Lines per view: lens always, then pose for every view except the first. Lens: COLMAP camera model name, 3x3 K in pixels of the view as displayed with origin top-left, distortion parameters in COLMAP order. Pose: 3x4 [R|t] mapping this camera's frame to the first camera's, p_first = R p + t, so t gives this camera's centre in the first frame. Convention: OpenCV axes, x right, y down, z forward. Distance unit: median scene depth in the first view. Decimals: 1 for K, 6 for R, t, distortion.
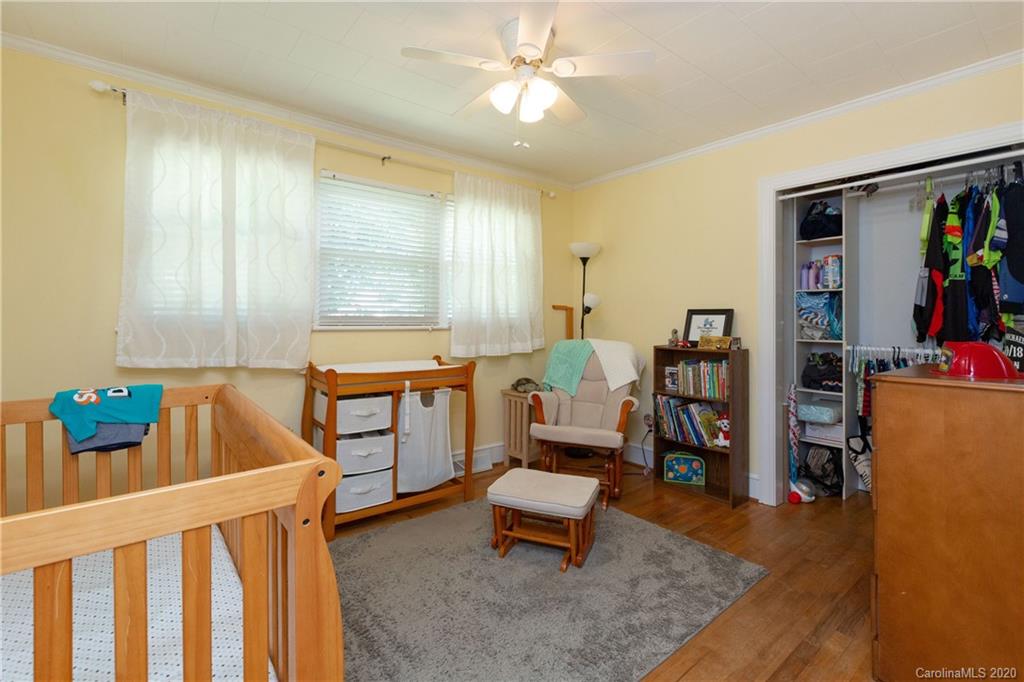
lens RADIAL K [[464.5, 0, 516.0], [0, 464.5, 316.9], [0, 0, 1]] dist [-0.000666, -0.000130]
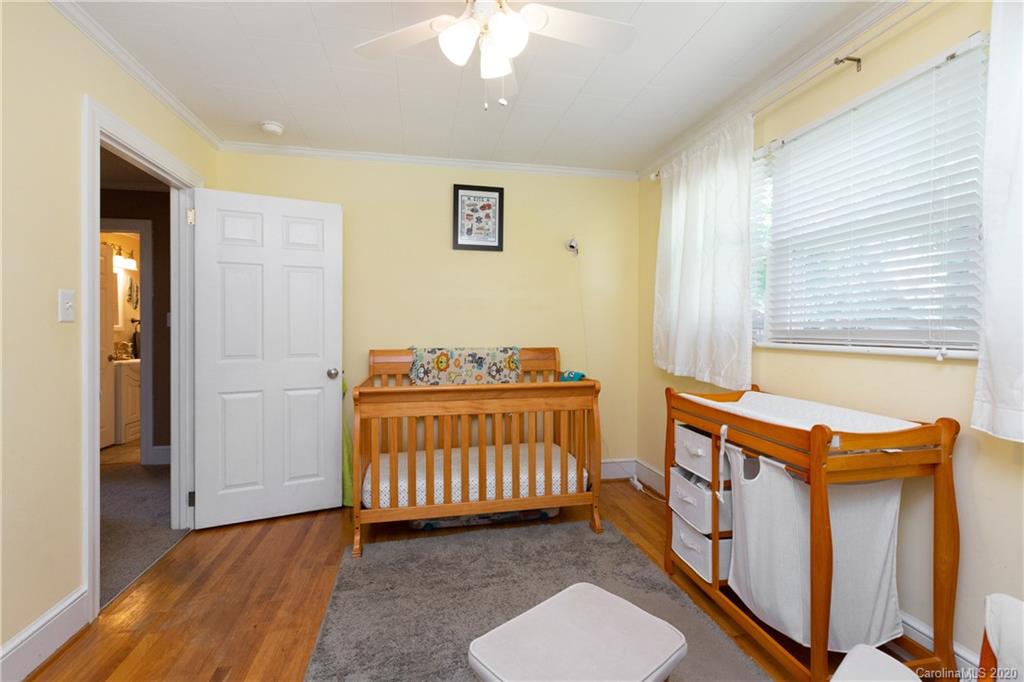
lens RADIAL K [[460.8, 0, 510.9], [0, 460.8, 331.2], [0, 0, 1]] dist [0.001170, 0.000509]
pose [[-0.466927, -0.000019, -0.884296, 0.490920], [0.002693, 0.999995, -0.001444, 0.000032], [0.884292, -0.003056, -0.466925, 1.002878]]
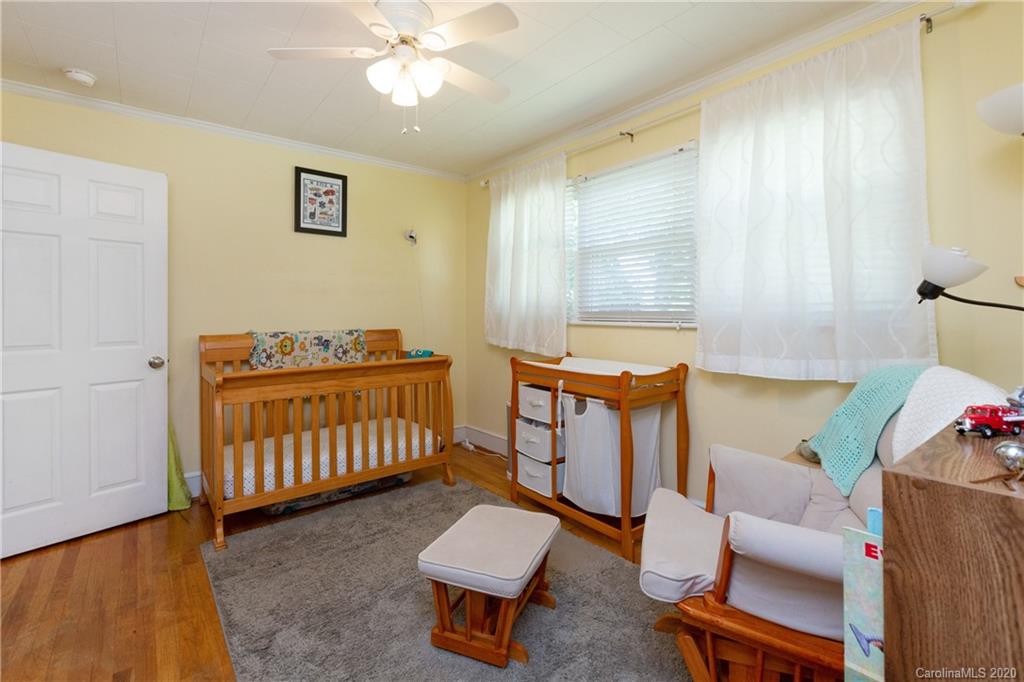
lens RADIAL K [[471.0, 0, 511.0], [0, 471.0, 307.5], [0, 0, 1]] dist [0.000019, 0.000294]
pose [[-0.018303, -0.013404, -0.999743, 0.705030], [0.009645, 0.999861, -0.013582, 0.001724], [0.999786, -0.009892, -0.018171, 0.885402]]
